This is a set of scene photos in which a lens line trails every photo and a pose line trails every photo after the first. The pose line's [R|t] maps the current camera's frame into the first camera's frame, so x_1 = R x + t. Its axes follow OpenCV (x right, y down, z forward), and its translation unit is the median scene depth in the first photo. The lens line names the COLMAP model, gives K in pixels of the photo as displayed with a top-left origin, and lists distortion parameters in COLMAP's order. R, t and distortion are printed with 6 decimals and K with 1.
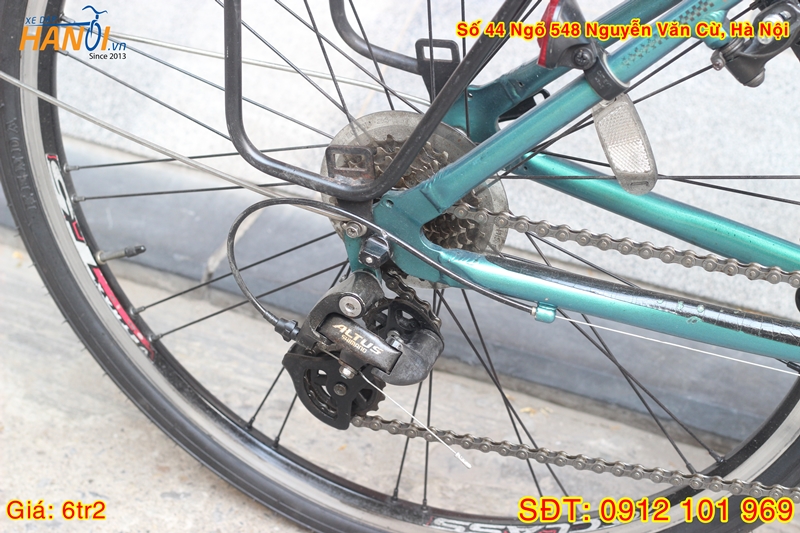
lens RADIAL K [[1948.4, 0, 400.0], [0, 1948.4, 266.5], [0, 0, 1]] dist [-0.063375, -0.204659]
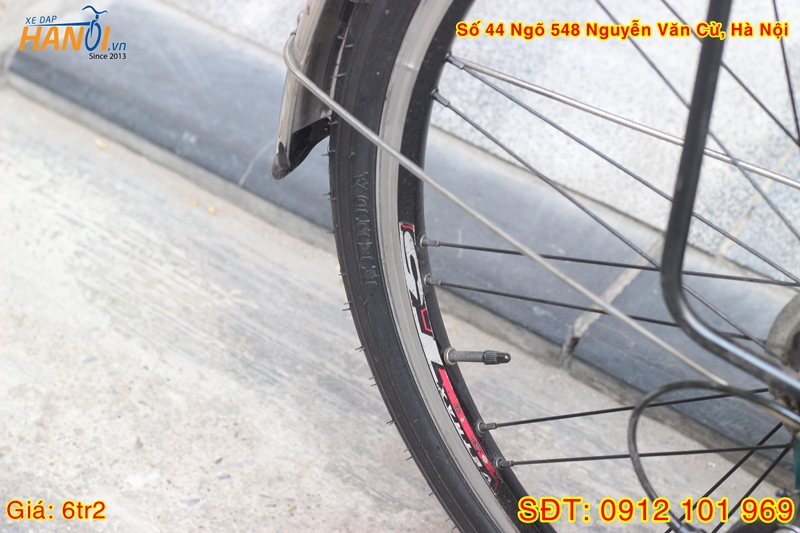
lens RADIAL K [[1948.4, 0, 400.0], [0, 1948.4, 266.5], [0, 0, 1]] dist [-0.063375, -0.204659]
pose [[0.976733, 0.156218, -0.146932, -0.065016], [-0.143657, 0.985286, 0.092595, -0.105347], [0.159236, -0.069333, 0.984803, 0.242265]]
